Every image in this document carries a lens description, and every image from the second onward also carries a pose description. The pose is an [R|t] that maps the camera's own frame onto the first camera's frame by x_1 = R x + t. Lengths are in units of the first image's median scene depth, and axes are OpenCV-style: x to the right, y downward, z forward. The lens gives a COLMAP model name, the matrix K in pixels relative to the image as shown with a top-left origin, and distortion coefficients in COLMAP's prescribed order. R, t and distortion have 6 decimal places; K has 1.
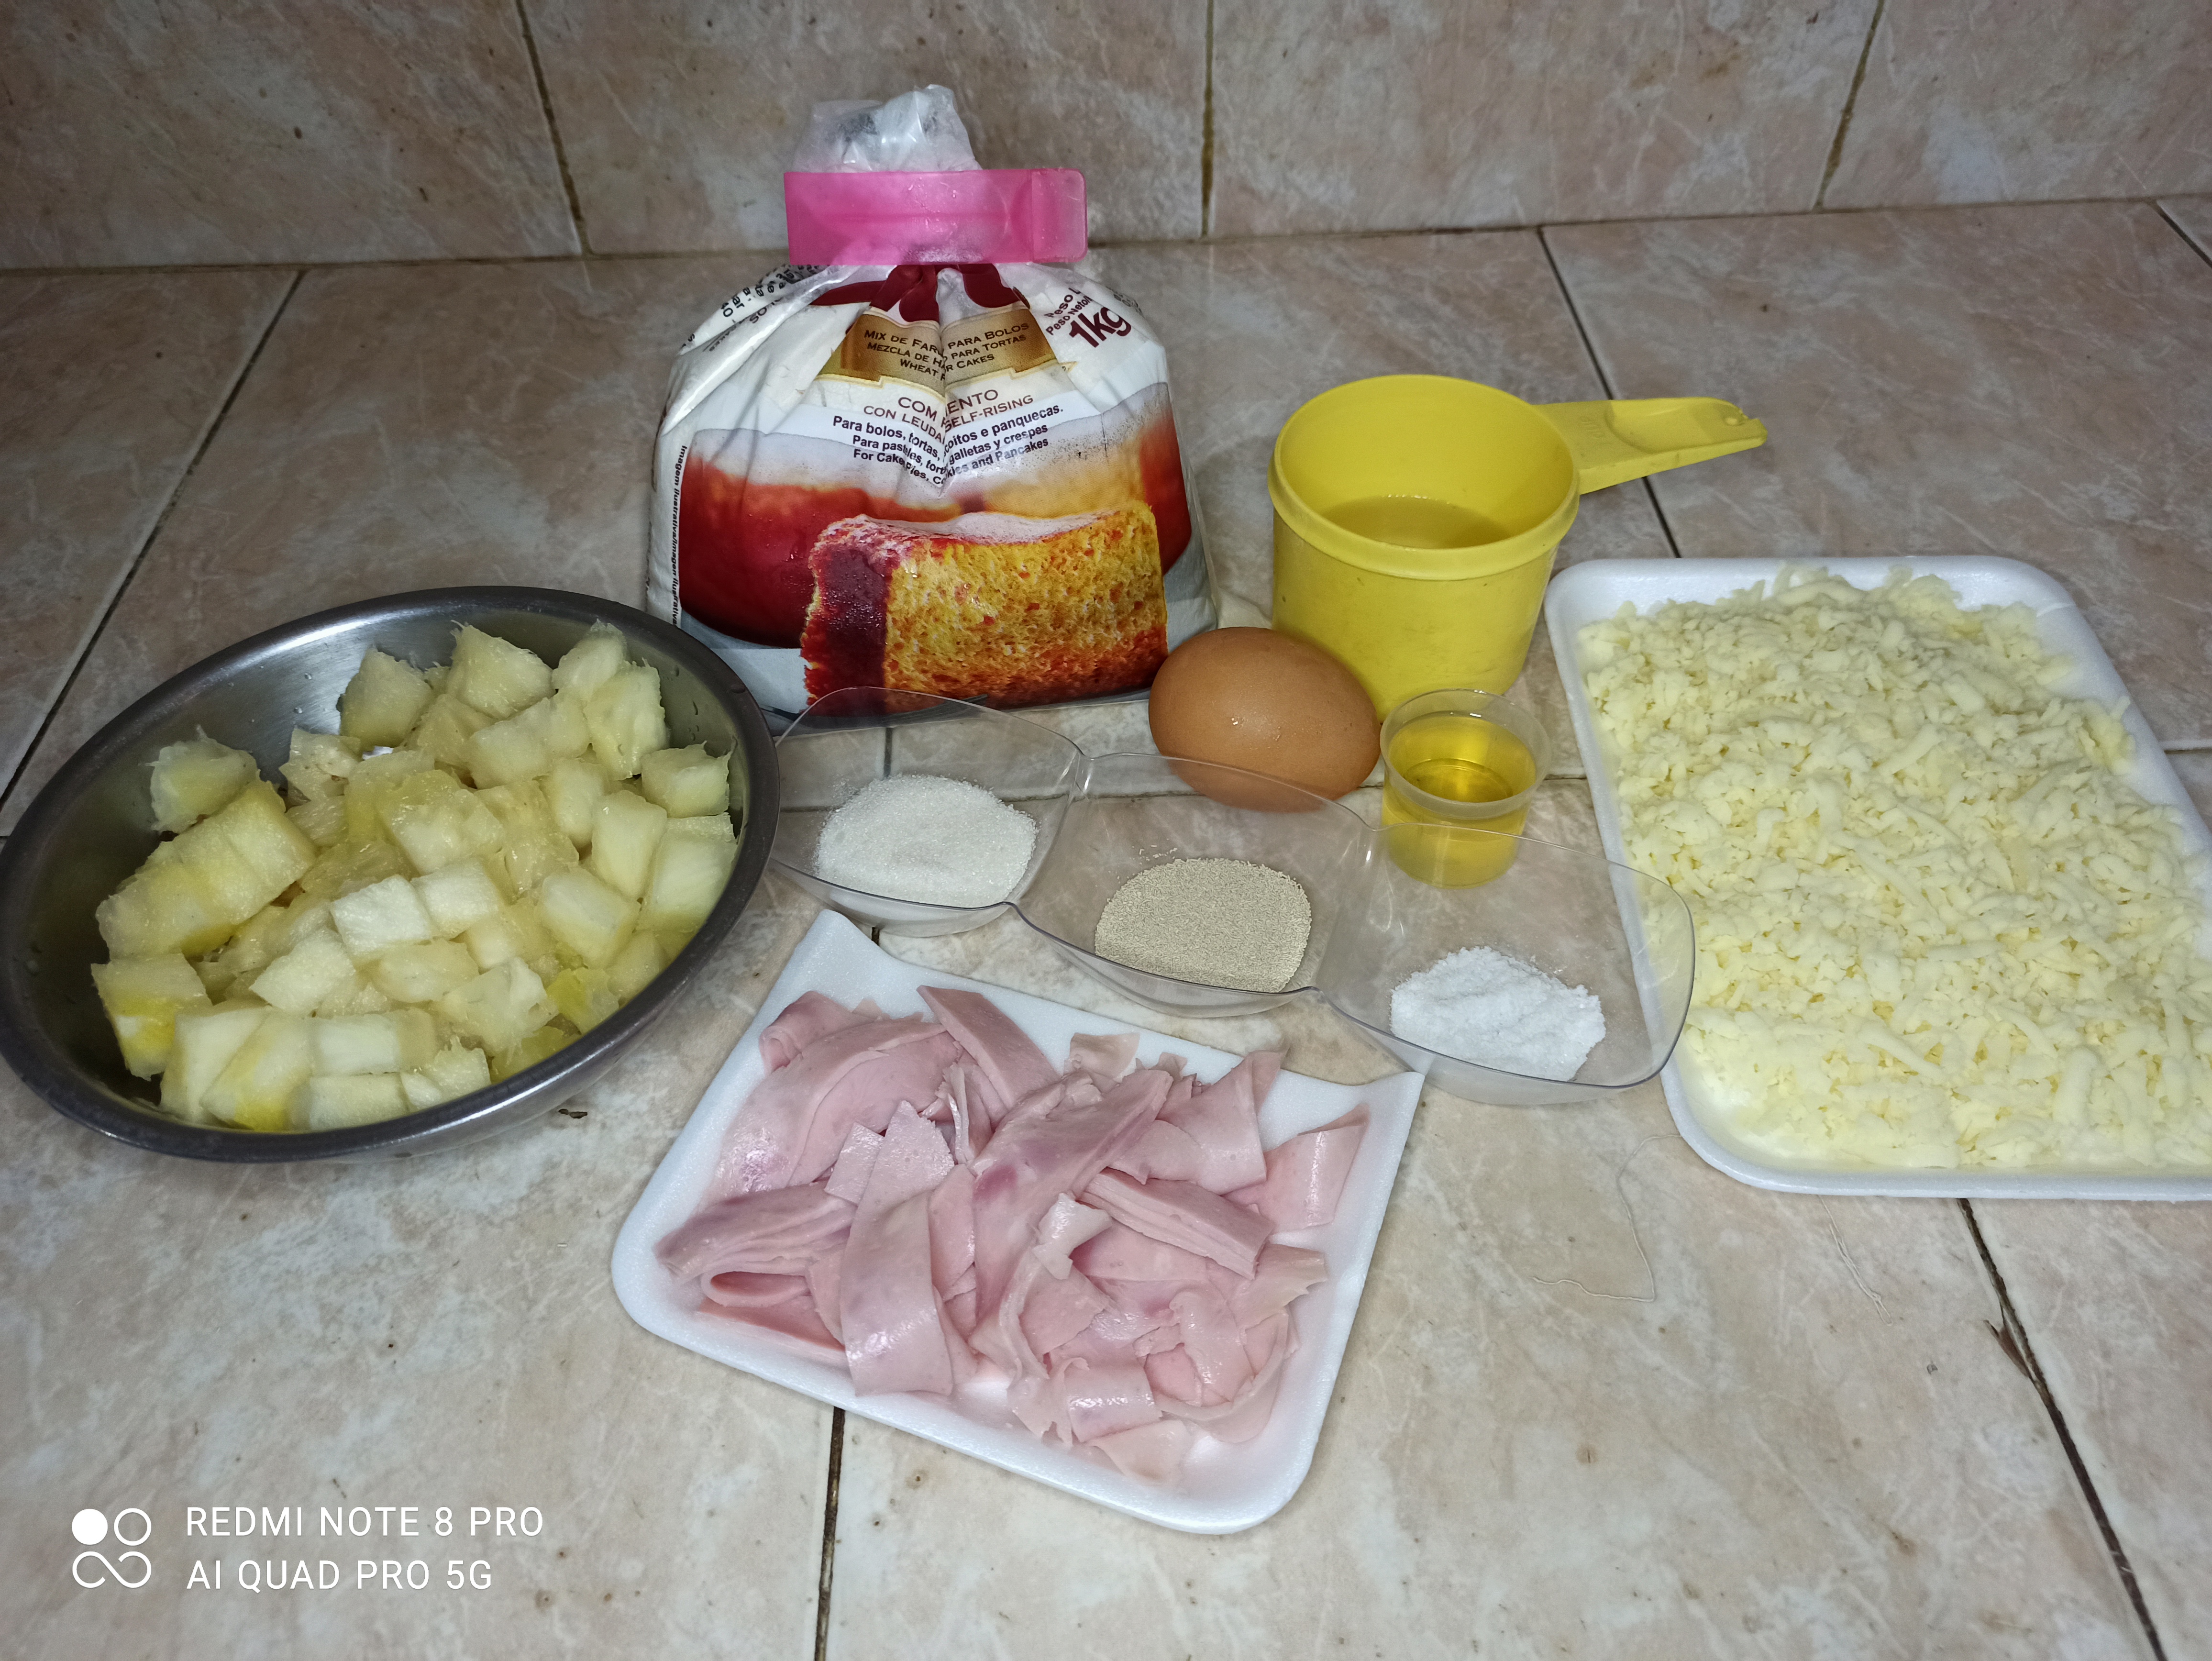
lens RADIAL K [[1723.2, 0, 1101.4], [0, 1723.2, 811.7], [0, 0, 1]] dist [0.006857, -0.003154]
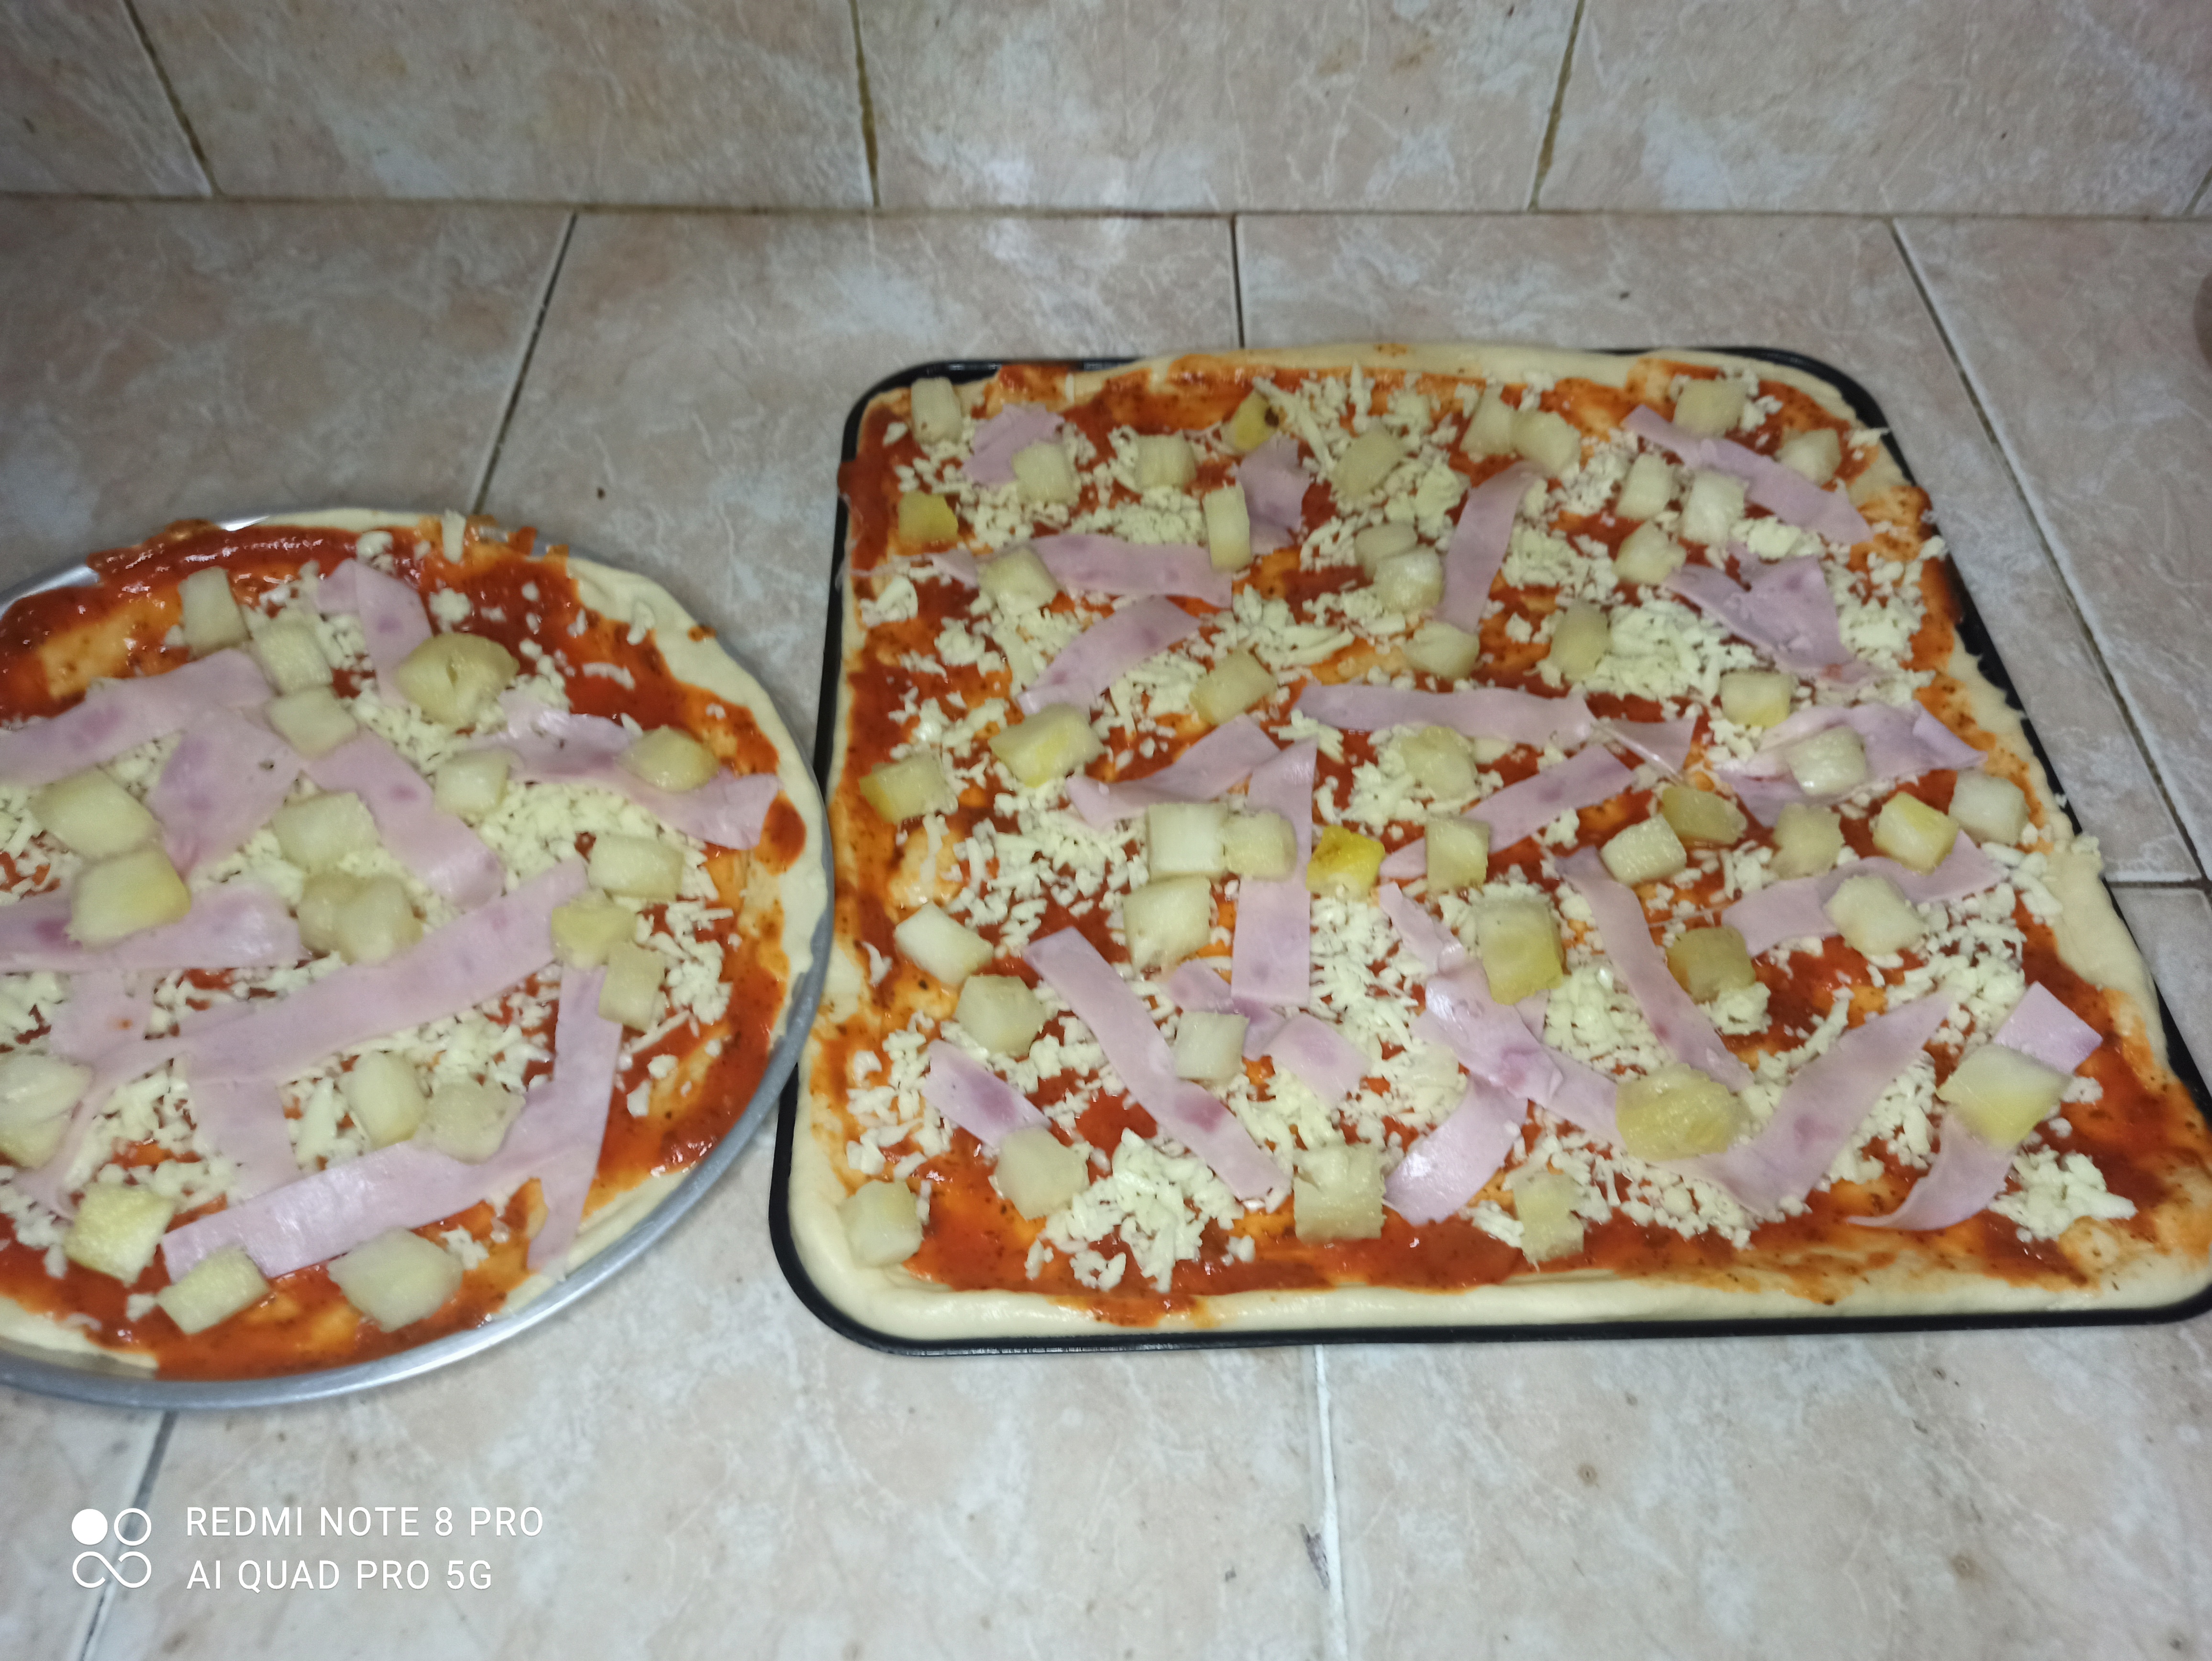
lens RADIAL K [[1723.2, 0, 1093.2], [0, 1723.2, 823.5], [0, 0, 1]] dist [0.006857, -0.003154]
pose [[0.998735, 0.050110, -0.004187, 0.208044], [-0.049408, 0.993392, 0.103589, -0.108893], [0.009350, -0.103251, 0.994611, 0.034583]]
